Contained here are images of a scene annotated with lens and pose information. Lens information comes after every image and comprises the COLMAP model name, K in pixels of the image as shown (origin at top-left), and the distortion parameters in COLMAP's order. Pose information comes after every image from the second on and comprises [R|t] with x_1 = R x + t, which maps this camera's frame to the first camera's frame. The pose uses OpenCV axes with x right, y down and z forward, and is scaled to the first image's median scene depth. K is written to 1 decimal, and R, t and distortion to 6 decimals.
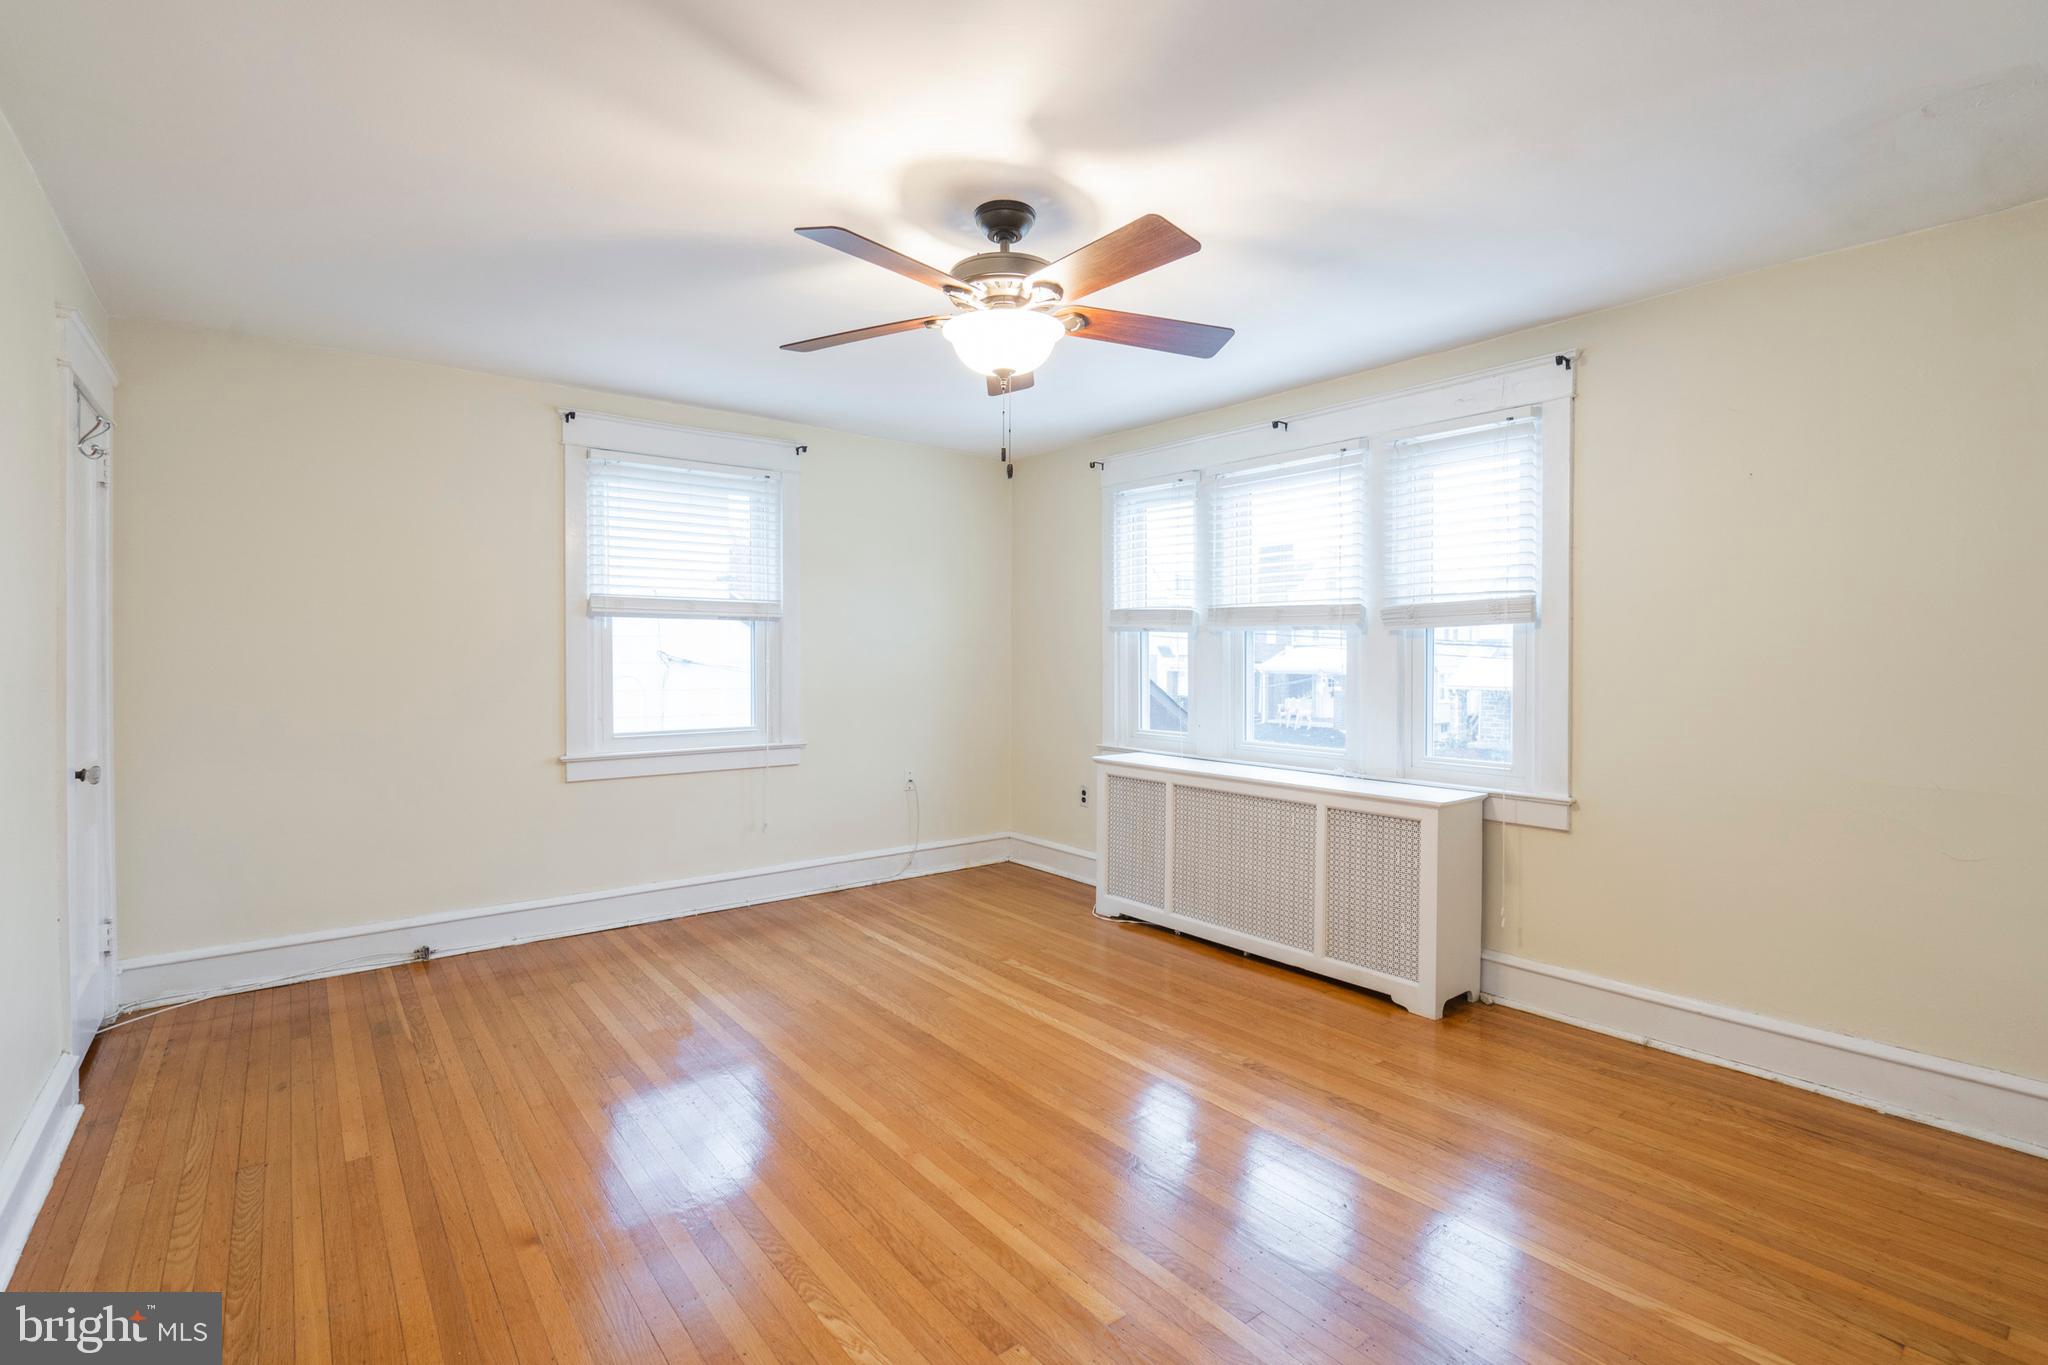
lens RADIAL K [[940.7, 0, 1021.9], [0, 940.7, 673.3], [0, 0, 1]] dist [-0.003322, 0.001210]
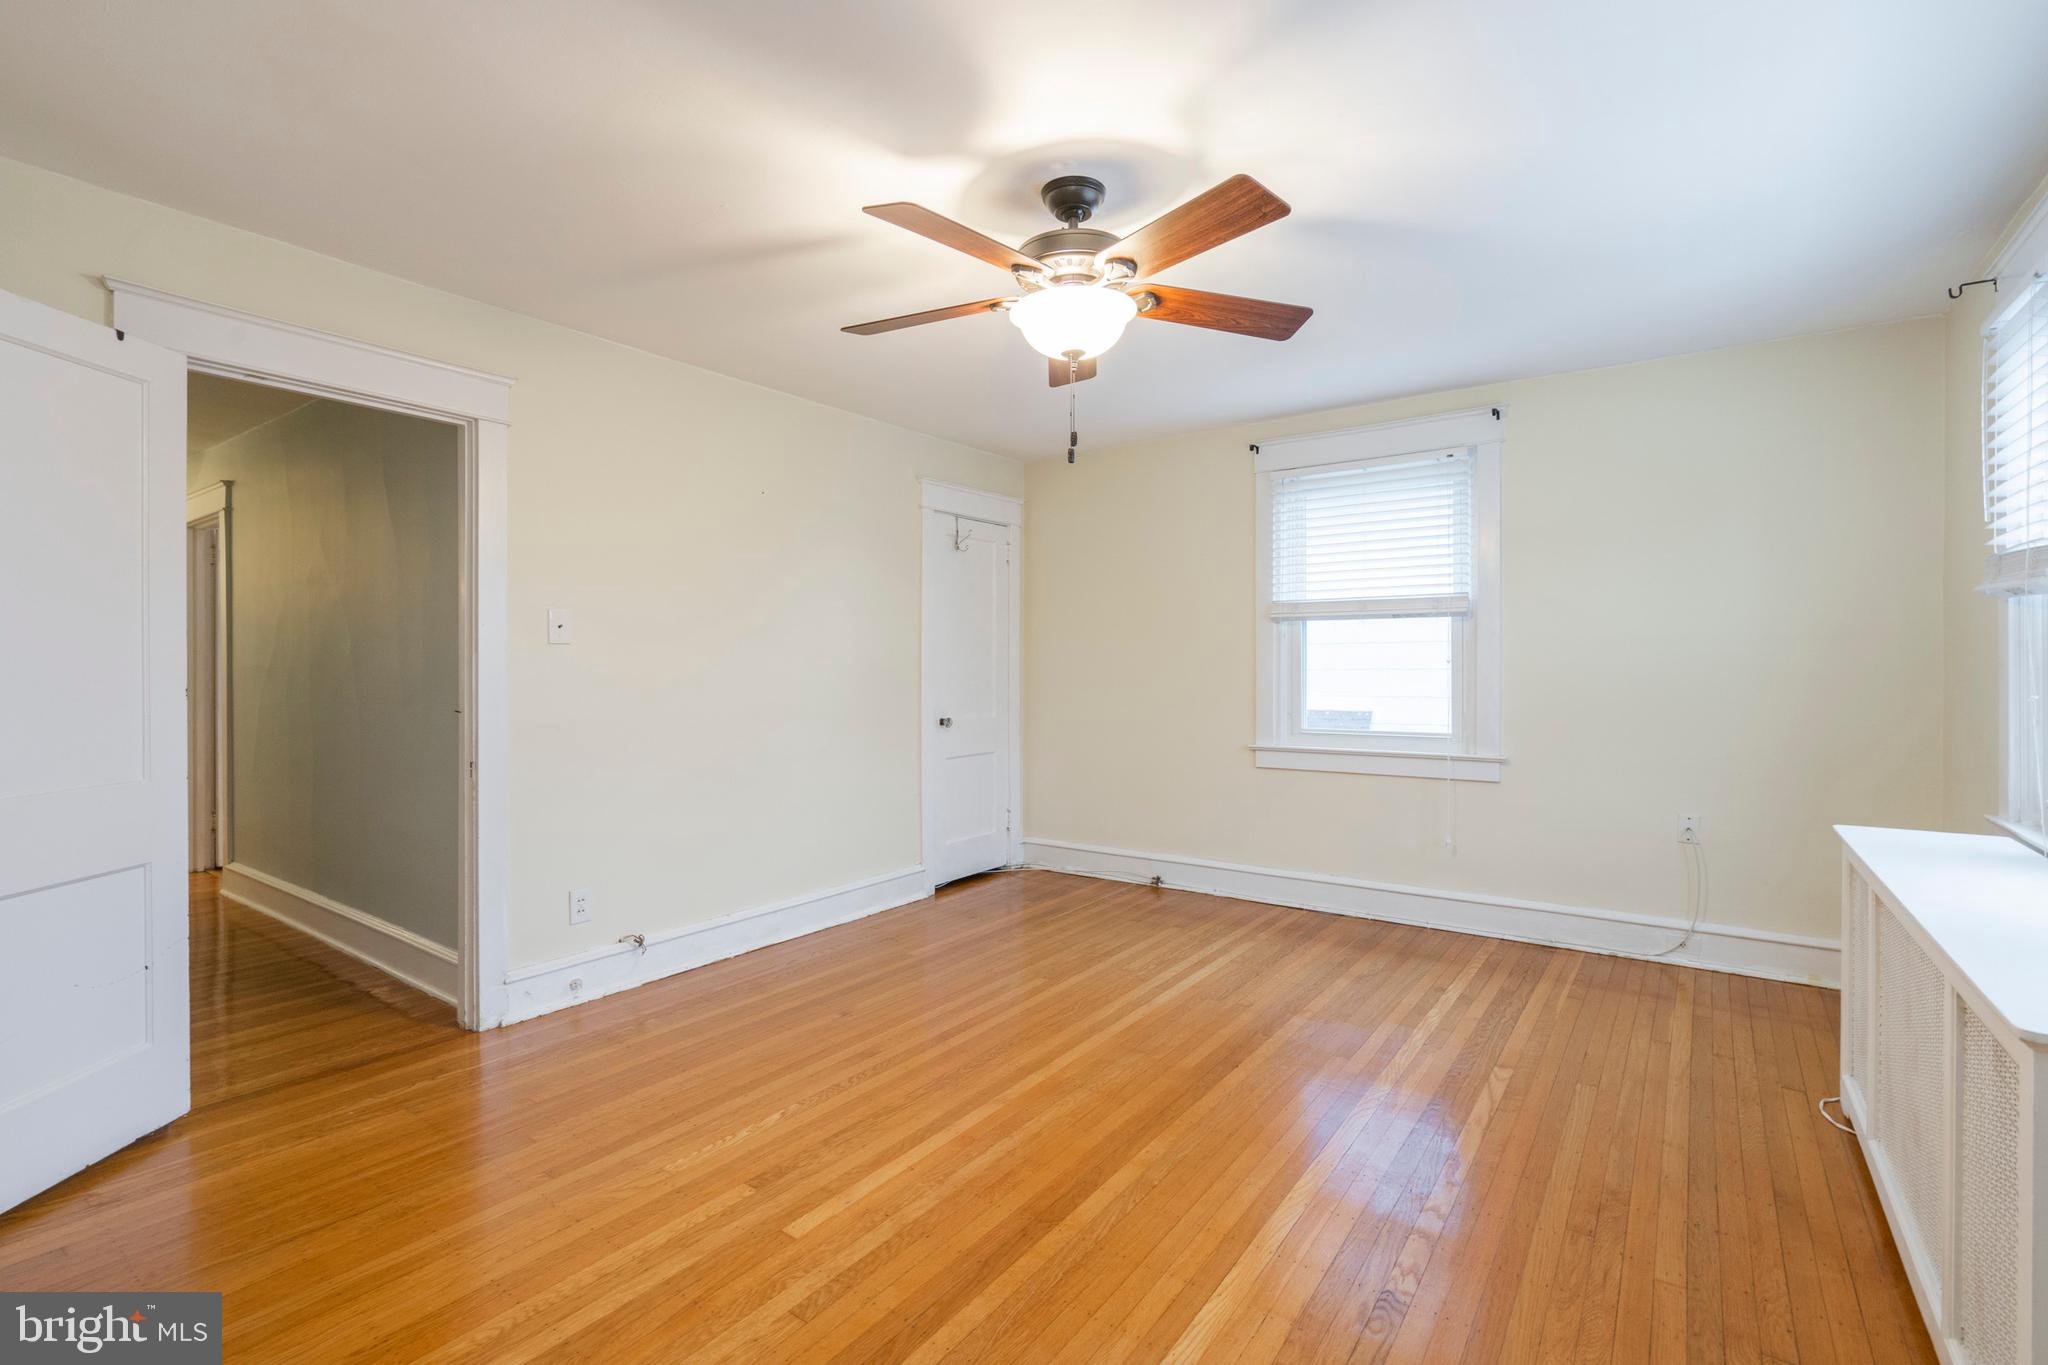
lens RADIAL K [[940.7, 0, 1021.9], [0, 940.7, 673.3], [0, 0, 1]] dist [-0.003322, 0.001210]
pose [[0.264879, 0.005657, -0.964265, 0.601679], [-0.013450, 0.999907, 0.002171, 0.002480], [0.964188, 0.012394, 0.264930, 0.456510]]
